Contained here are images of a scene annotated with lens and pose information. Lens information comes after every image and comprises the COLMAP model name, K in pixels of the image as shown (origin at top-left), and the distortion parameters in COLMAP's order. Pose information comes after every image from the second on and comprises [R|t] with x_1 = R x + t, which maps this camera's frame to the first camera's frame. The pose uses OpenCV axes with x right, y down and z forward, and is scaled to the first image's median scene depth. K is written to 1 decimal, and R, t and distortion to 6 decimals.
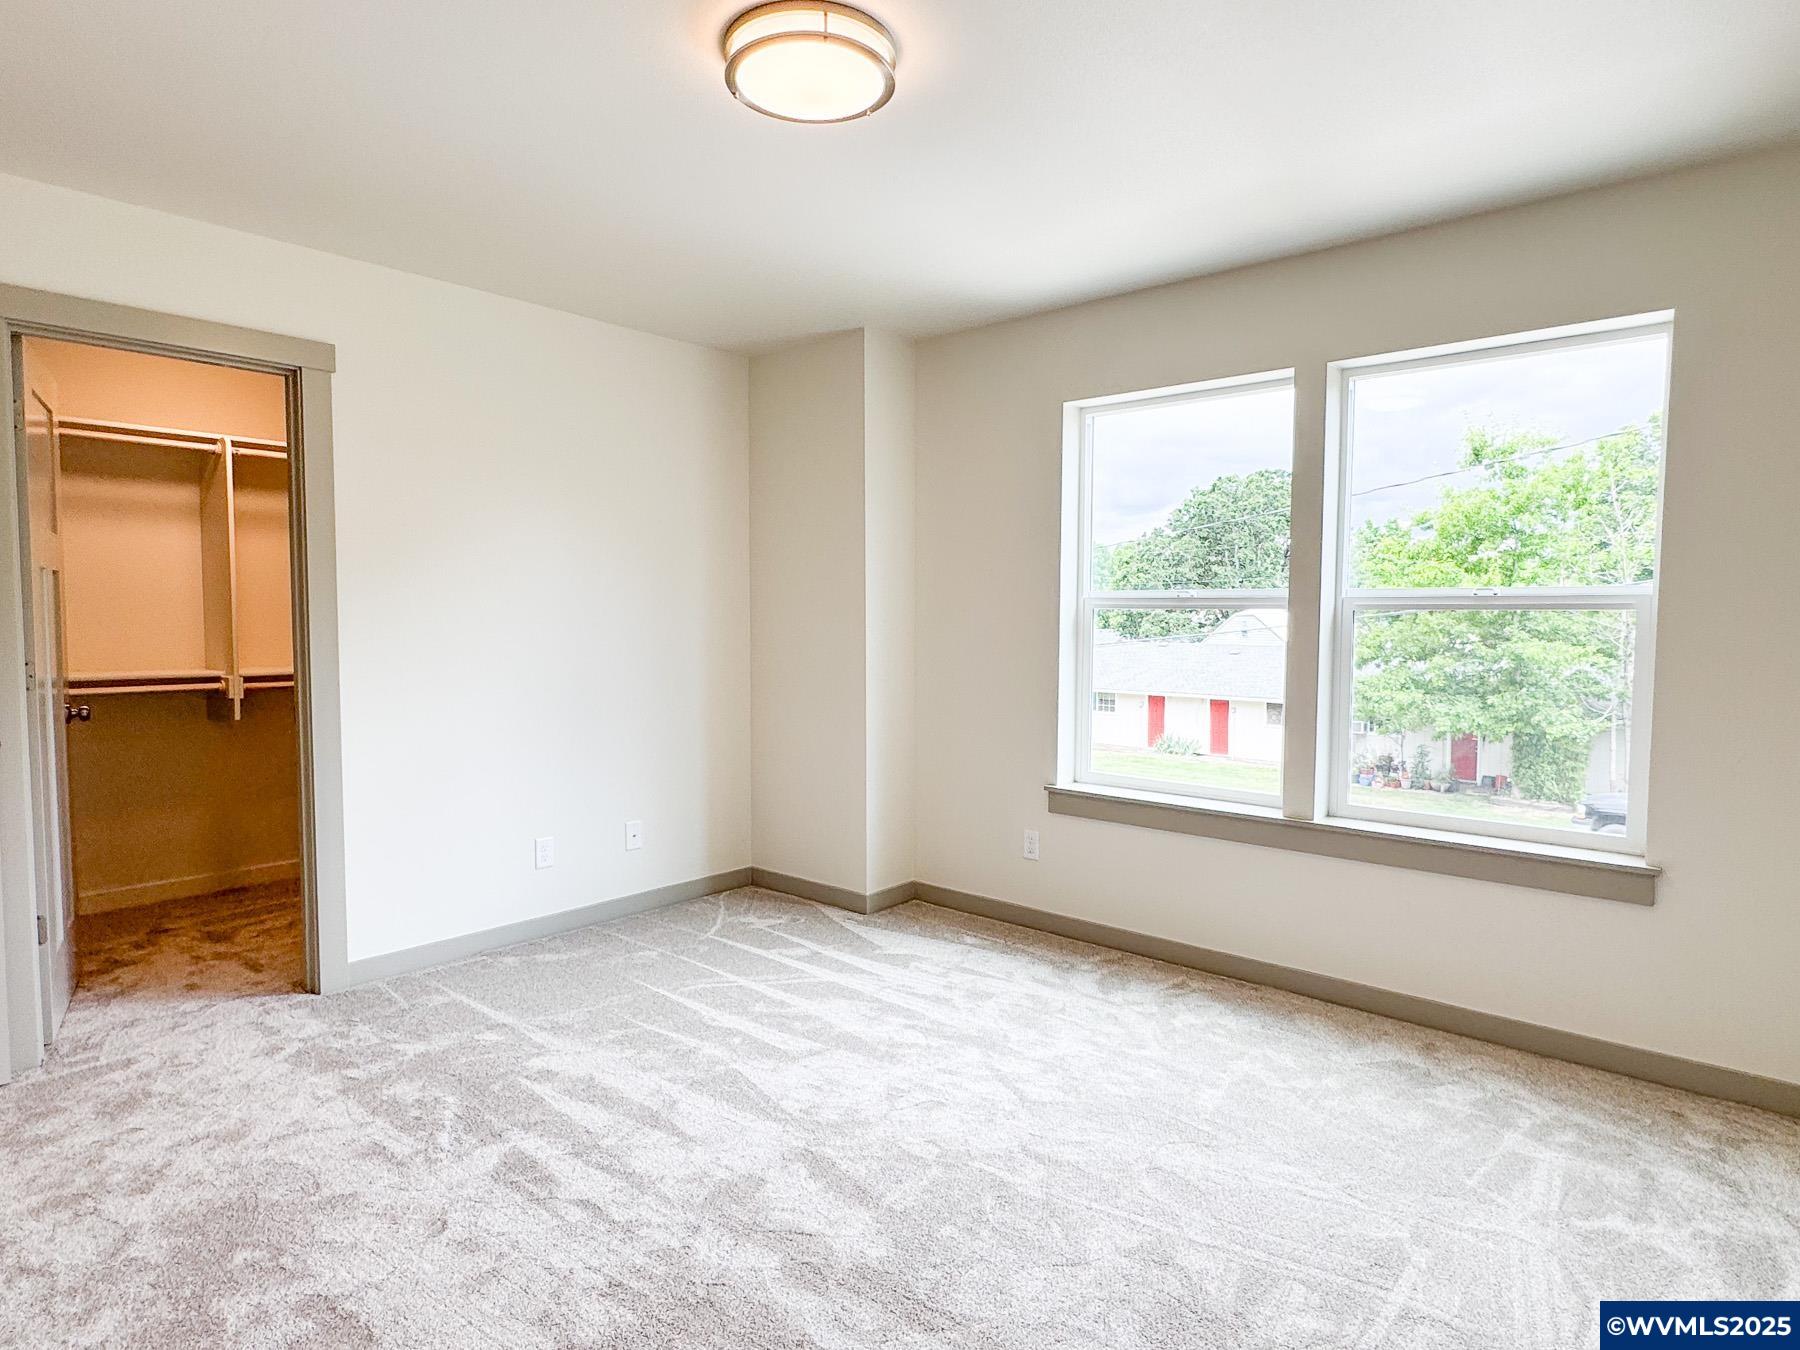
lens RADIAL K [[1018.0, 0, 900.0], [0, 1018.0, 675.0], [0, 0, 1]] dist [-0.001768, -0.001651]
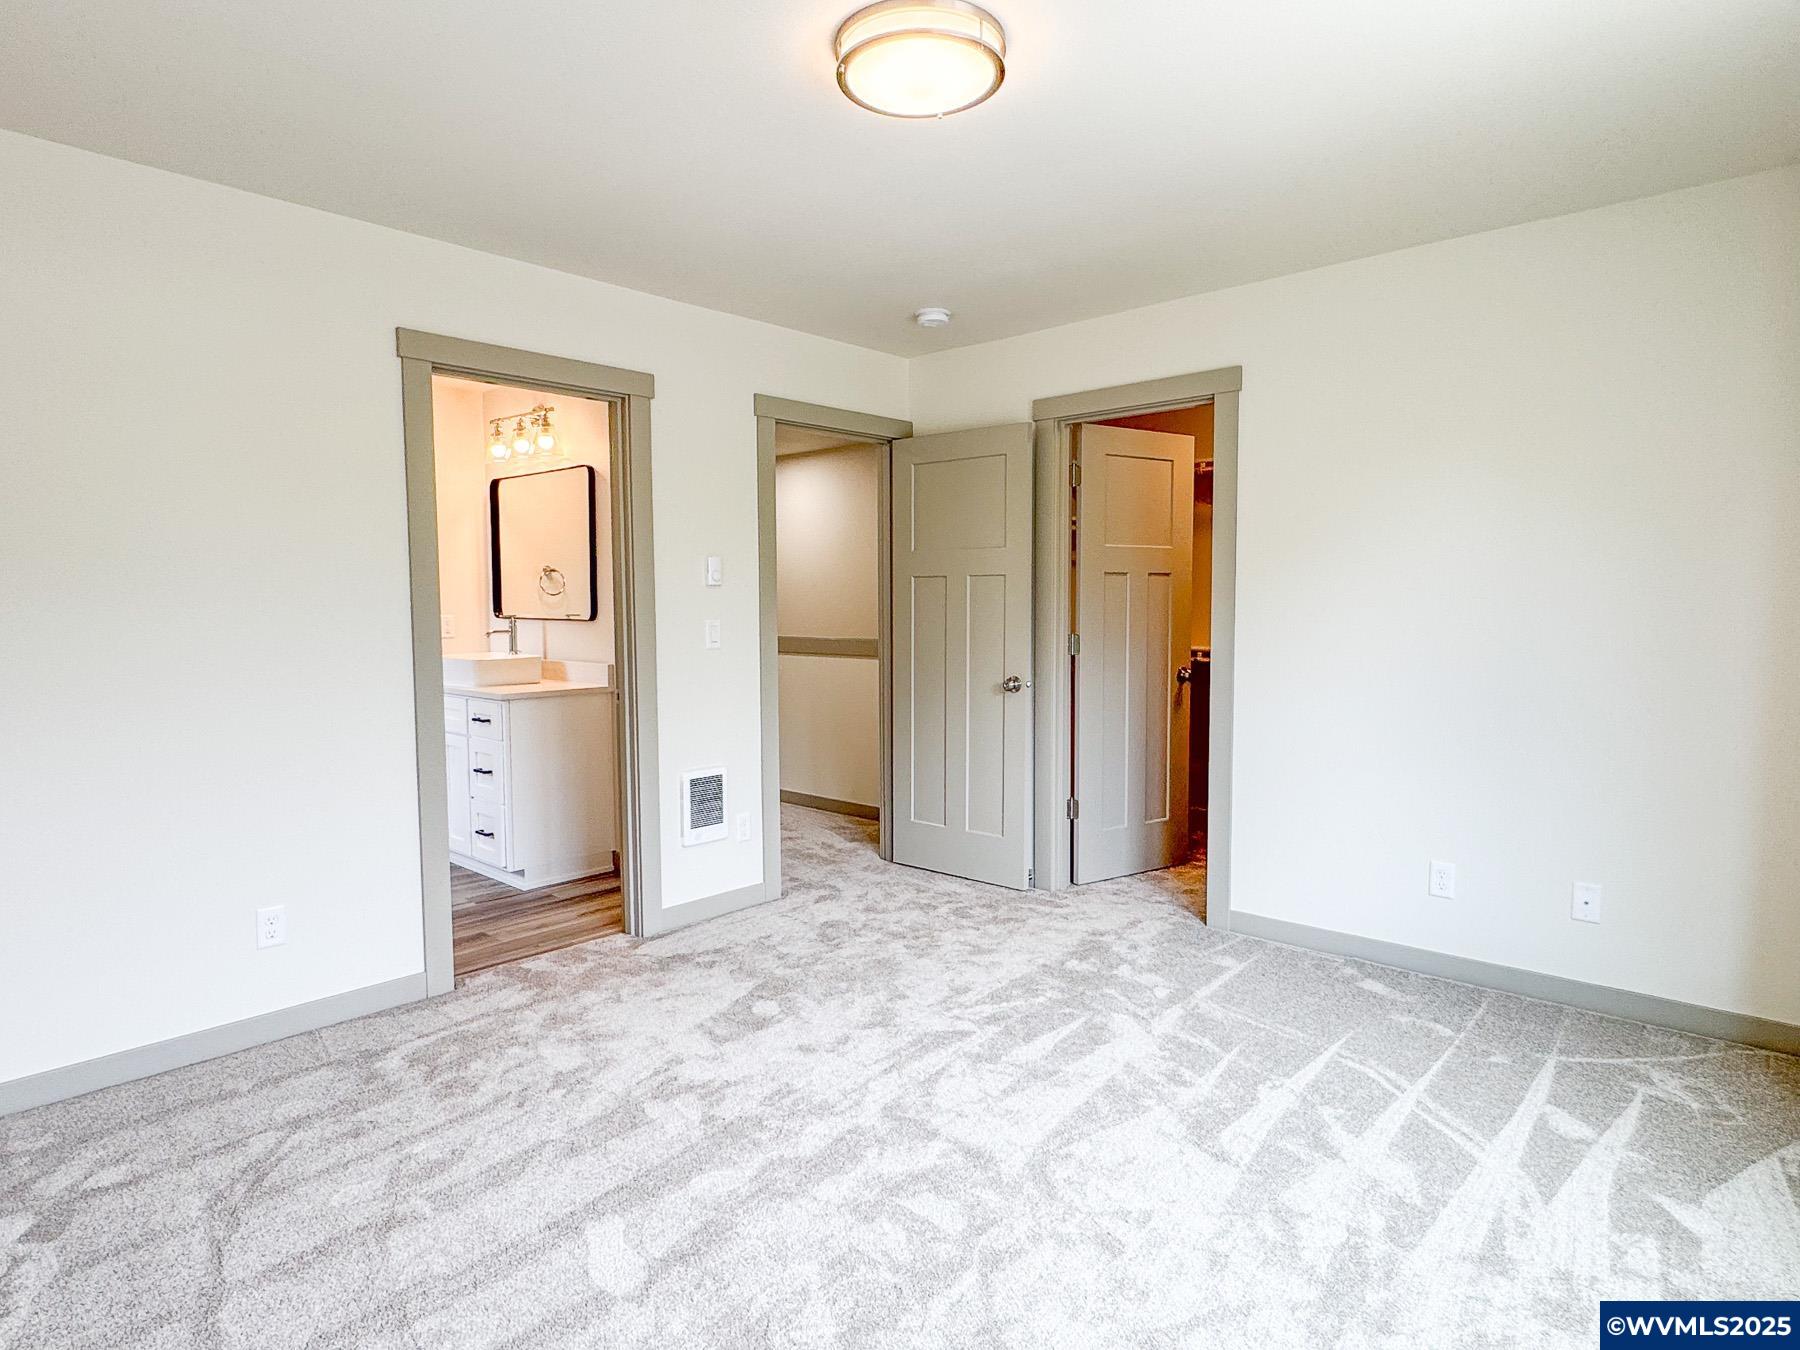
lens RADIAL K [[1018.0, 0, 900.0], [0, 1018.0, 675.0], [0, 0, 1]] dist [-0.001768, -0.001651]
pose [[-0.015233, 0.067749, -0.997586, 0.643852], [-0.055358, 0.996114, 0.068495, -0.039682], [0.998350, 0.056268, -0.011424, 0.696604]]
